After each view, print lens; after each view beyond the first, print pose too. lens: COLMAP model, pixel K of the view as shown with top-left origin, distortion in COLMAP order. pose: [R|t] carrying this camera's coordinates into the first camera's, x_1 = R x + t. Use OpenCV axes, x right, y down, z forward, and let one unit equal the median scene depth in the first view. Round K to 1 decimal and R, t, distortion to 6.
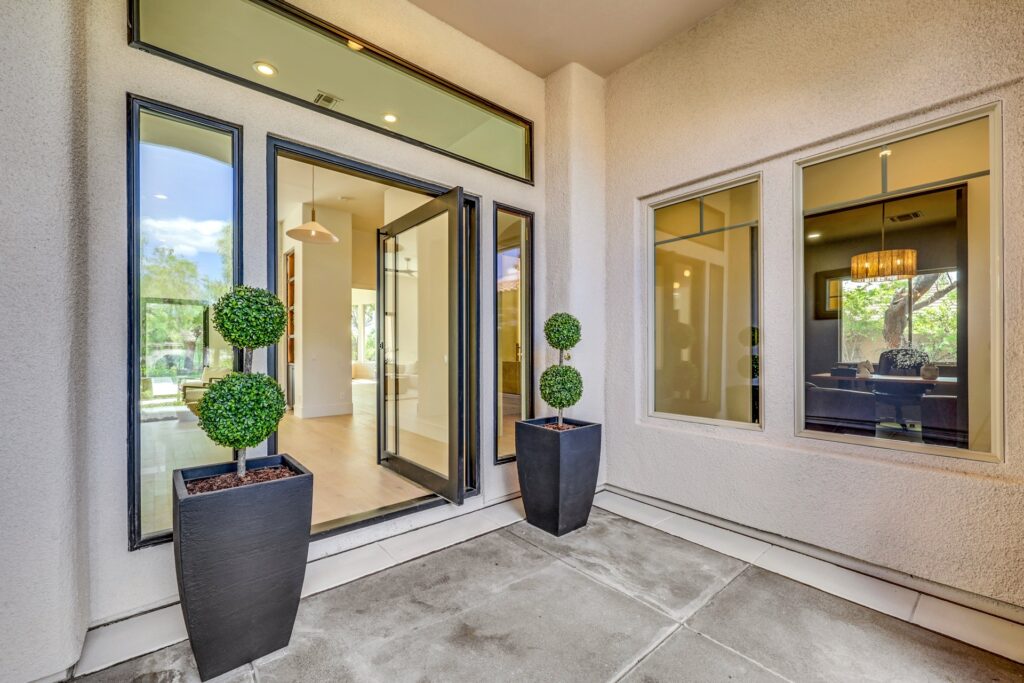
lens RADIAL K [[413.6, 0, 507.3], [0, 413.6, 346.1], [0, 0, 1]] dist [-0.000866, 0.000763]
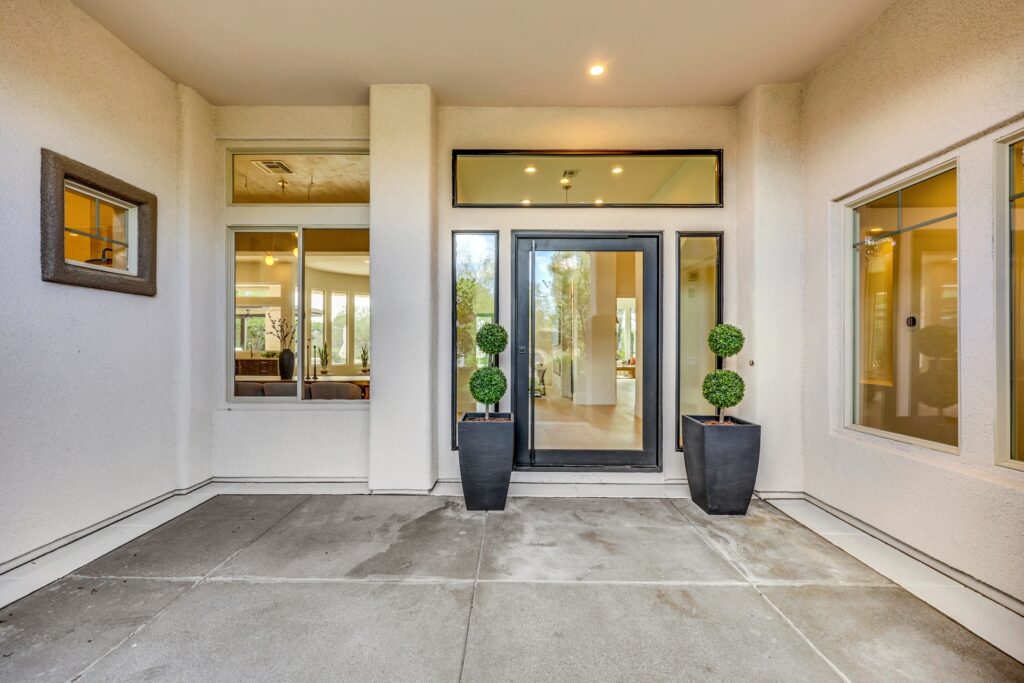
lens RADIAL K [[413.6, 0, 514.2], [0, 413.6, 344.5], [0, 0, 1]] dist [-0.000866, 0.000763]
pose [[0.763416, 0.001251, -0.645906, 0.462060], [-0.002147, 0.999998, -0.000600, -0.024948], [0.645904, 0.001845, 0.763417, -0.266810]]
